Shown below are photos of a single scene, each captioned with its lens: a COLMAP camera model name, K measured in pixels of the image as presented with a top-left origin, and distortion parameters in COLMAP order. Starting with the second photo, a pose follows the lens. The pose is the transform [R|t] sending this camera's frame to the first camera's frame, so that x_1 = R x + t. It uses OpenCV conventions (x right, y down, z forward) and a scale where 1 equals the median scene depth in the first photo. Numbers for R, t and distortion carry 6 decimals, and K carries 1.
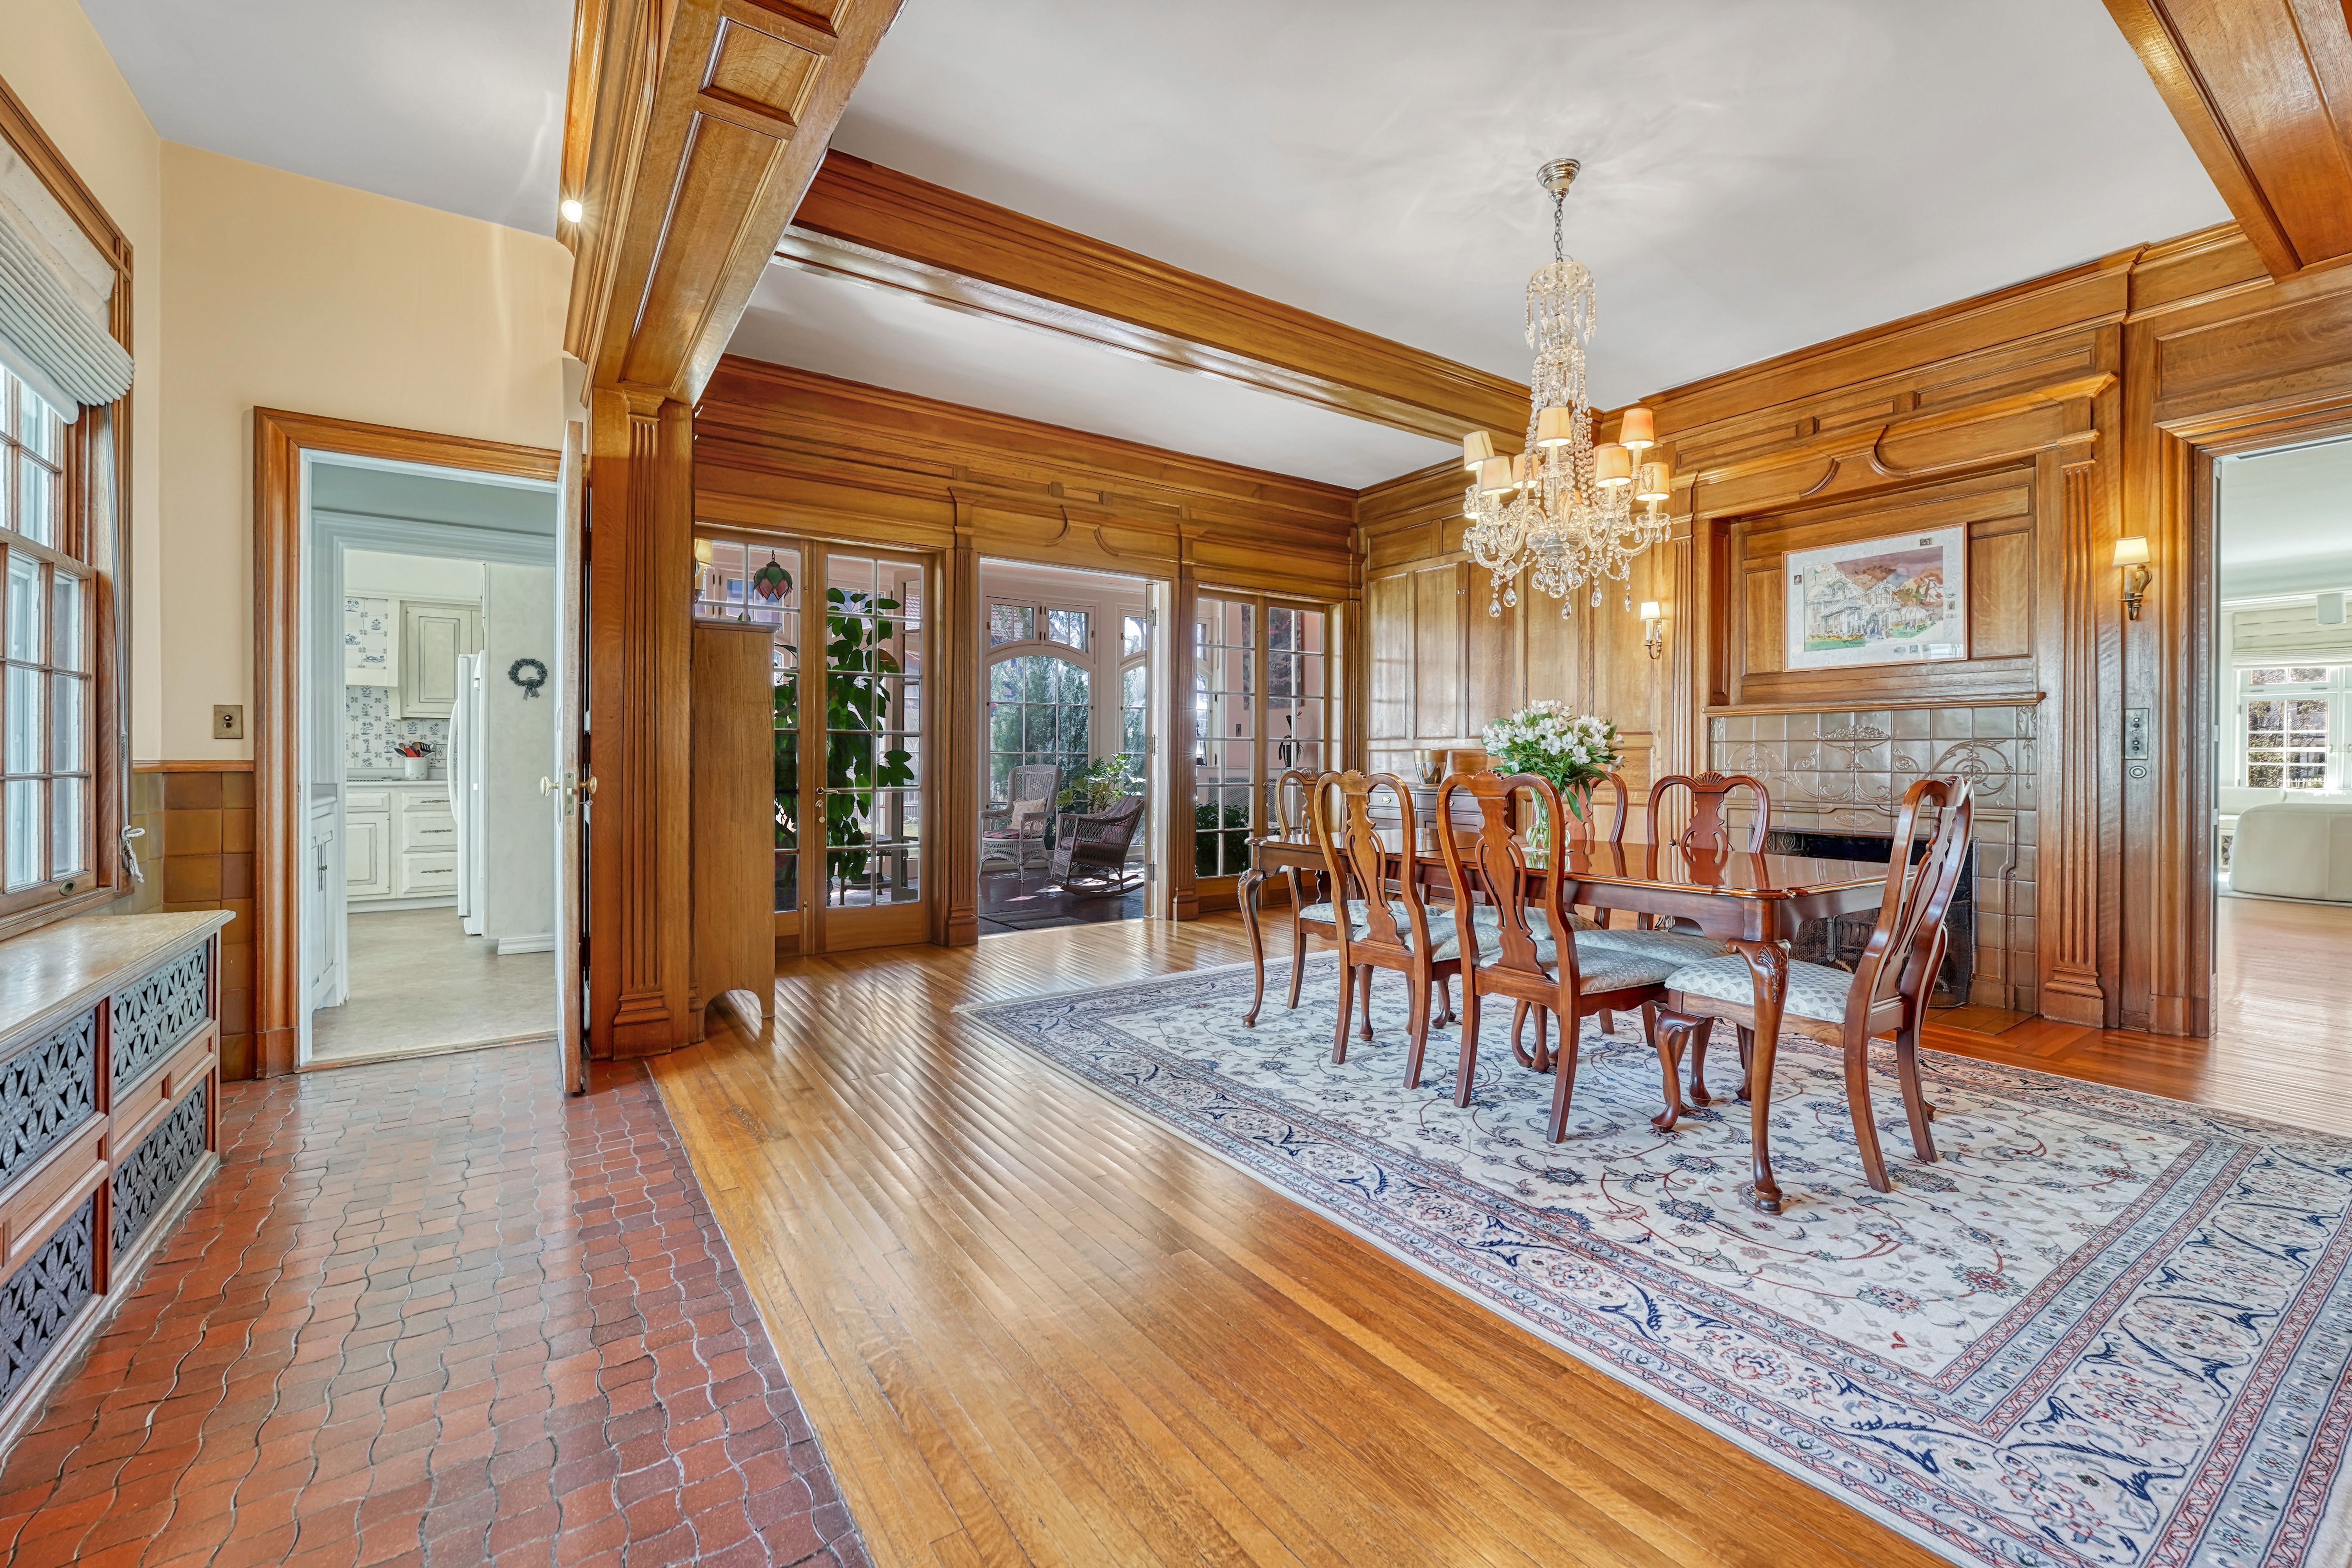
lens RADIAL K [[964.5, 0, 1166.2], [0, 964.5, 764.3], [0, 0, 1]] dist [-0.013994, 0.003130]
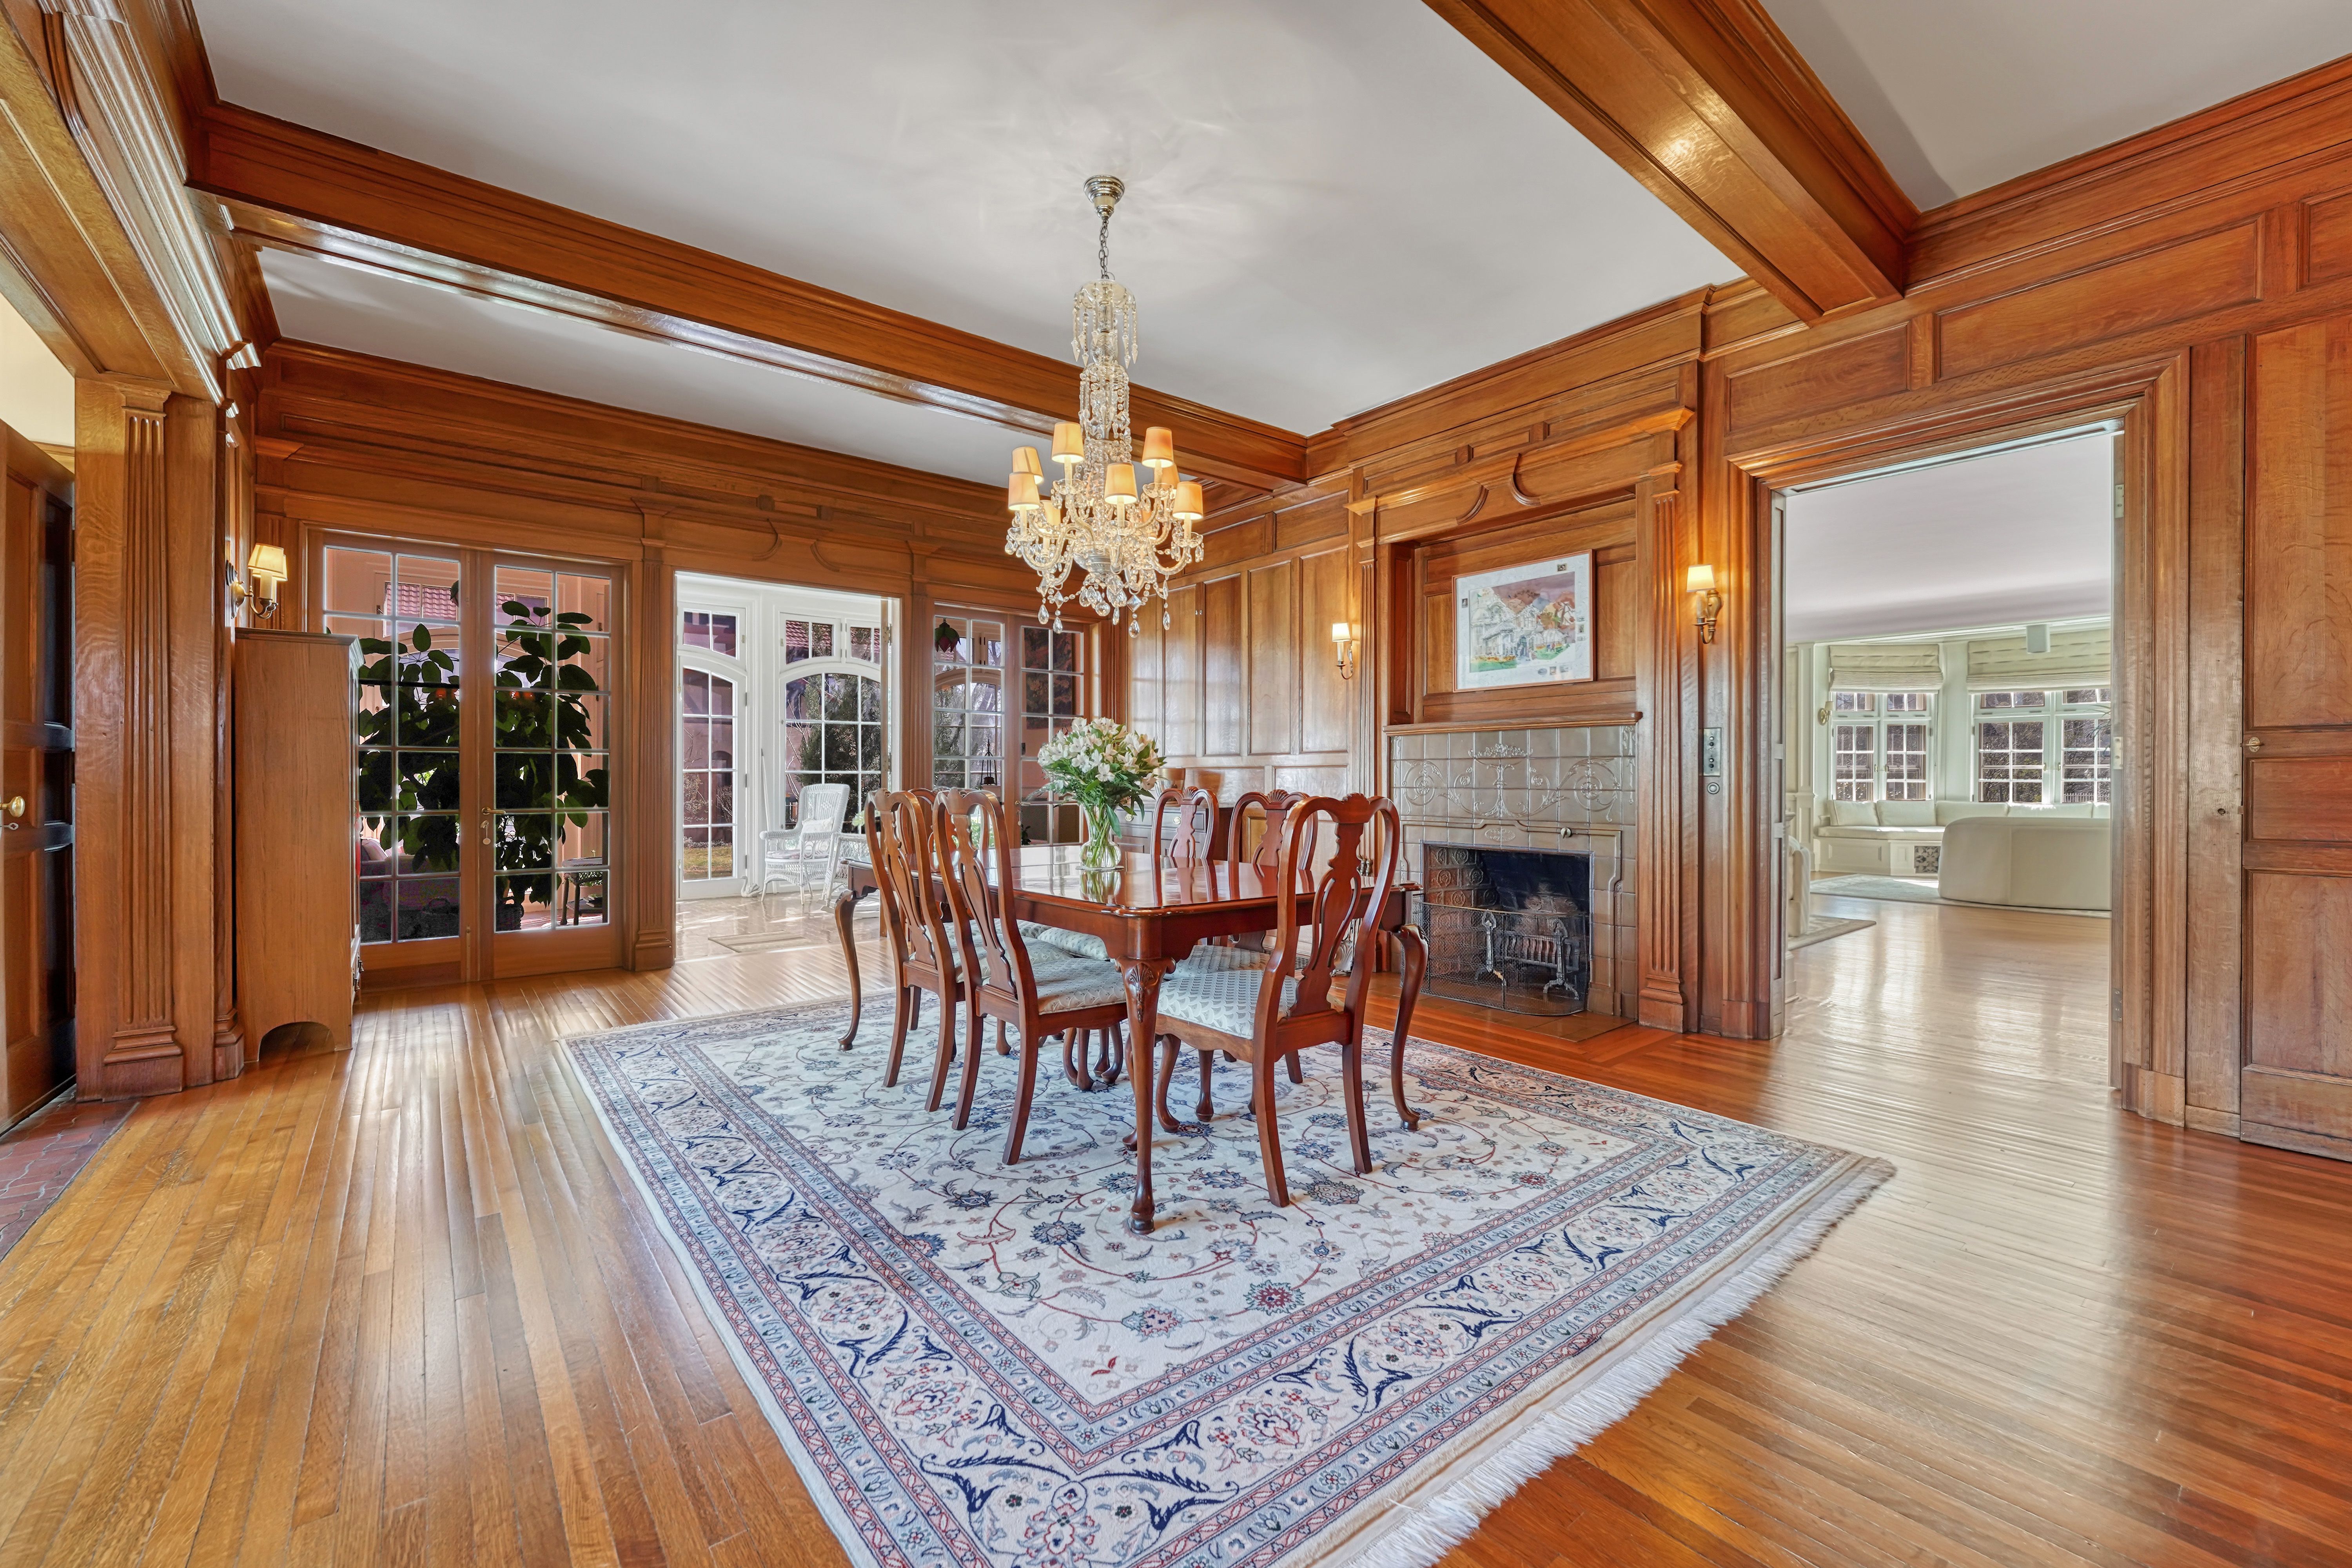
lens RADIAL K [[948.4, 0, 1176.0], [0, 948.4, 784.0], [0, 0, 1]] dist [-0.011480, 0.000626]
pose [[0.996706, -0.002039, 0.081071, 0.348529], [0.001941, 0.999997, 0.001285, 0.000859], [-0.081073, -0.001124, 0.996708, 0.010631]]
